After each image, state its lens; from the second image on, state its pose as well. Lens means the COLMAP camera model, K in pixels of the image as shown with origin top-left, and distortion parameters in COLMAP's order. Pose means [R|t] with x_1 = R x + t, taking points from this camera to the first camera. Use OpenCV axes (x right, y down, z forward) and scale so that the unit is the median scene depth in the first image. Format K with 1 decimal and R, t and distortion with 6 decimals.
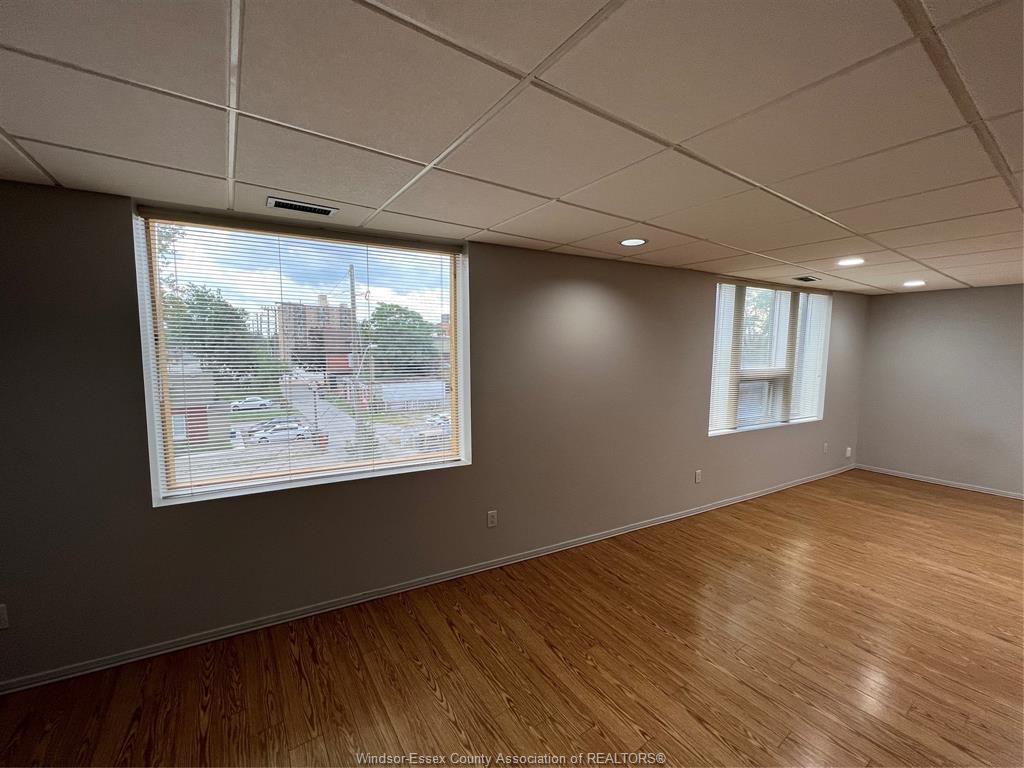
lens RADIAL K [[411.3, 0, 503.6], [0, 411.3, 392.6], [0, 0, 1]] dist [-0.002682, 0.000150]
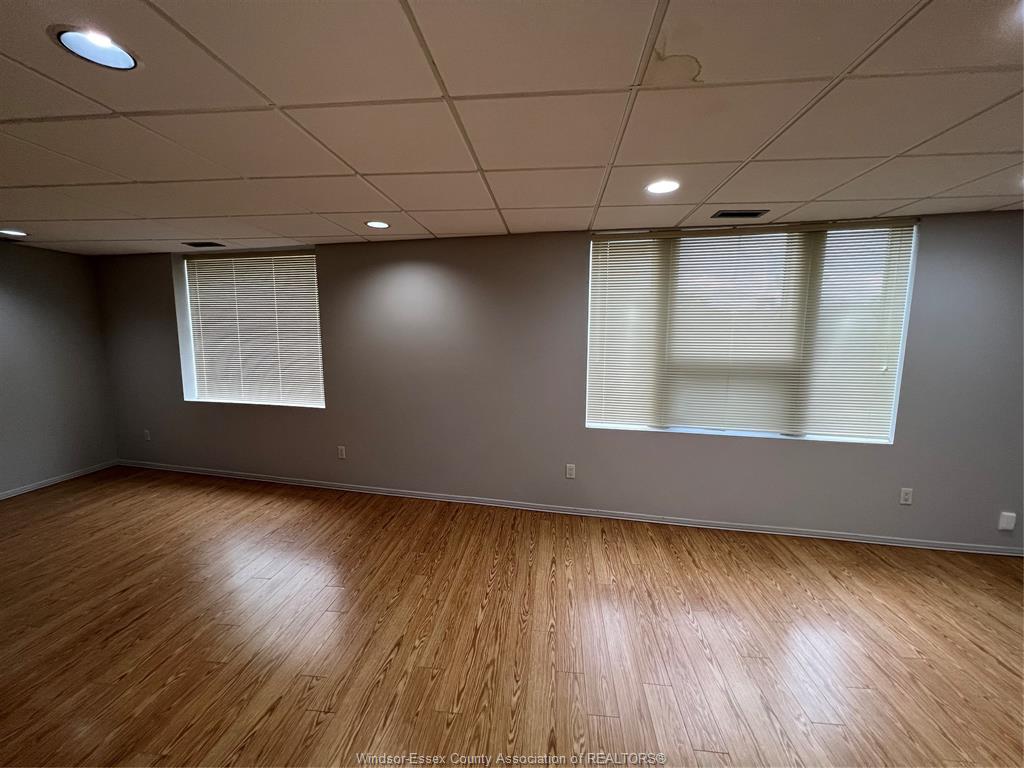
lens RADIAL K [[411.3, 0, 510.5], [0, 411.3, 382.1], [0, 0, 1]] dist [-0.002682, 0.000150]
pose [[0.757680, 0.078175, -0.647927, 0.853367], [-0.075664, 0.996627, 0.031767, 0.000204], [0.648226, 0.024955, 0.761039, 0.237040]]
